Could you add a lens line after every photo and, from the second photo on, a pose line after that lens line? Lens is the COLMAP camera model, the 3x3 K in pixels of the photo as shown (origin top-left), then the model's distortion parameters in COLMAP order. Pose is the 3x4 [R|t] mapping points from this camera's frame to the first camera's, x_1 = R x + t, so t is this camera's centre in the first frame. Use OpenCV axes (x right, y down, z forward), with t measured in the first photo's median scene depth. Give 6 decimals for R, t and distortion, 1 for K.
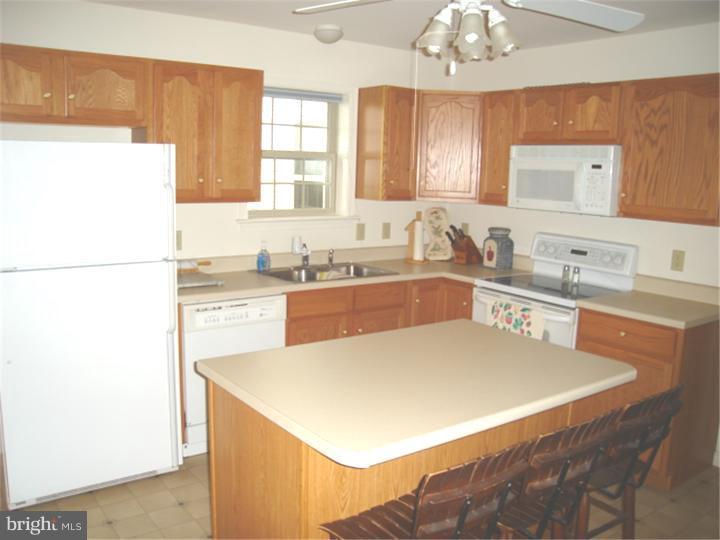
lens RADIAL K [[658.2, 0, 360.0], [0, 658.2, 270.0], [0, 0, 1]] dist [-0.303125, 0.398118]
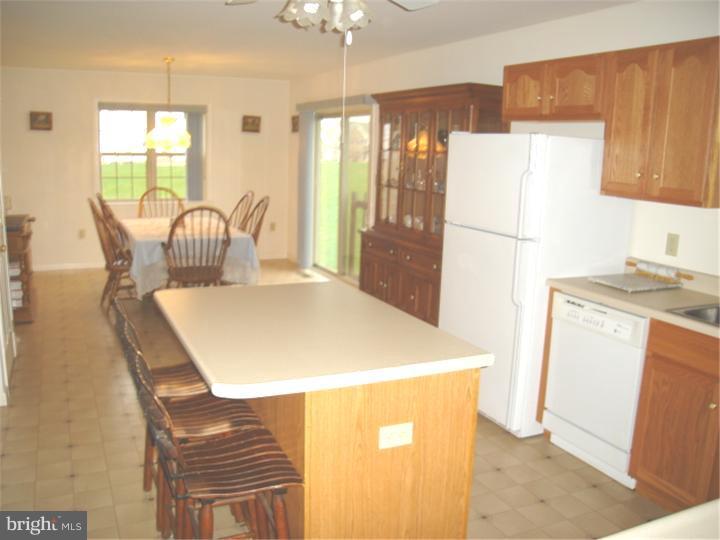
lens RADIAL K [[658.2, 0, 360.0], [0, 658.2, 270.0], [0, 0, 1]] dist [-0.303125, 0.398118]
pose [[-0.198165, 0.149274, -0.968735, 0.741187], [-0.187330, 0.964349, 0.186919, -0.105682], [0.962101, 0.218514, -0.163137, 0.823008]]
